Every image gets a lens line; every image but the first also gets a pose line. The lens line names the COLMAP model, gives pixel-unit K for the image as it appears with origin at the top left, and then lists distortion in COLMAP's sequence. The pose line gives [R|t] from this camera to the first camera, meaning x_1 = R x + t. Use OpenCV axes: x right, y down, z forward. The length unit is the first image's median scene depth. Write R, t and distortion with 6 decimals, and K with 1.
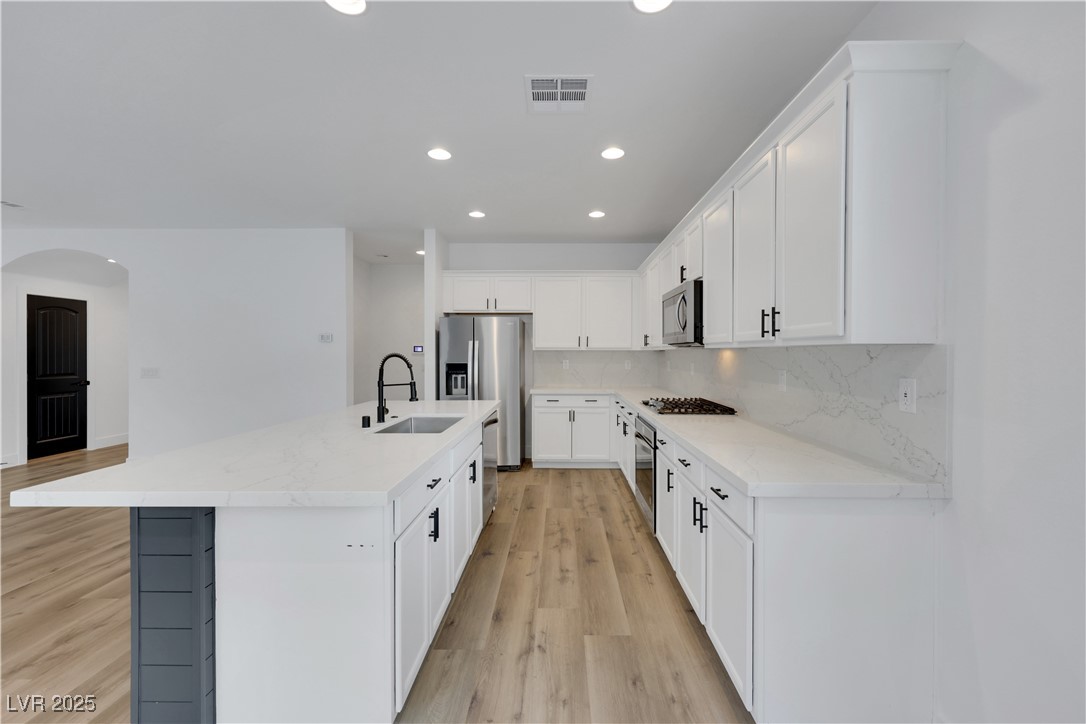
lens RADIAL K [[452.6, 0, 559.2], [0, 452.6, 354.1], [0, 0, 1]] dist [0.001224, 0.000163]
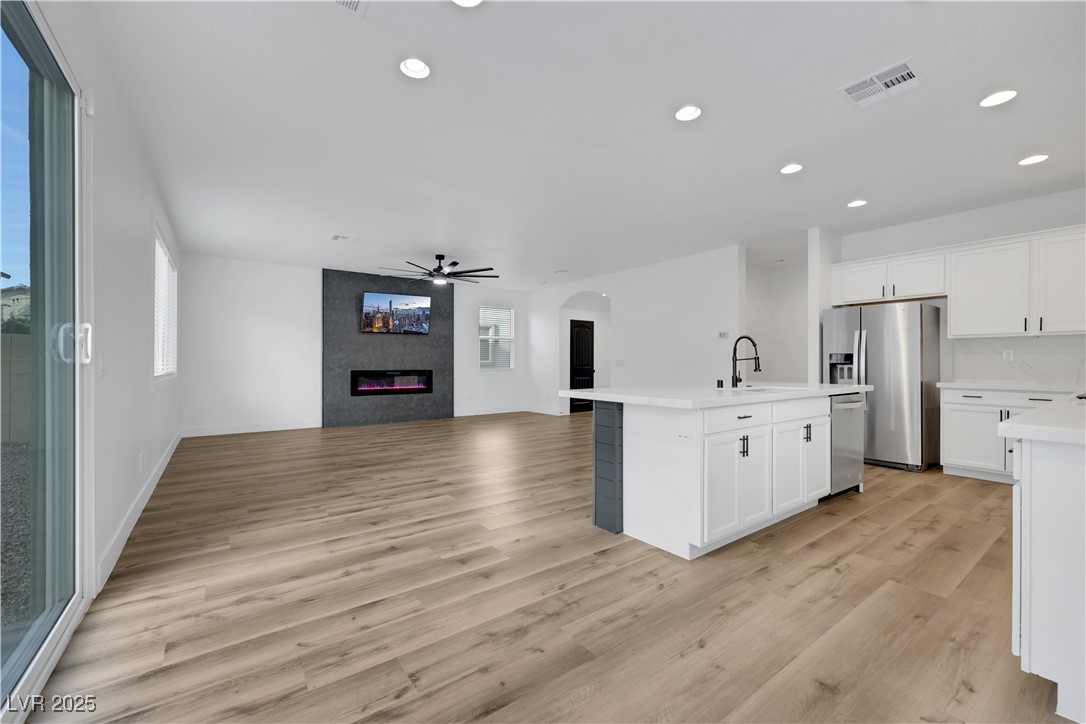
lens RADIAL K [[452.6, 0, 543.3], [0, 452.6, 356.7], [0, 0, 1]] dist [0.001224, 0.000163]
pose [[0.596761, -0.008040, -0.802379, 0.305889], [-0.003008, 0.999920, -0.012257, 0.067954], [0.802414, 0.009728, 0.596689, -0.229671]]
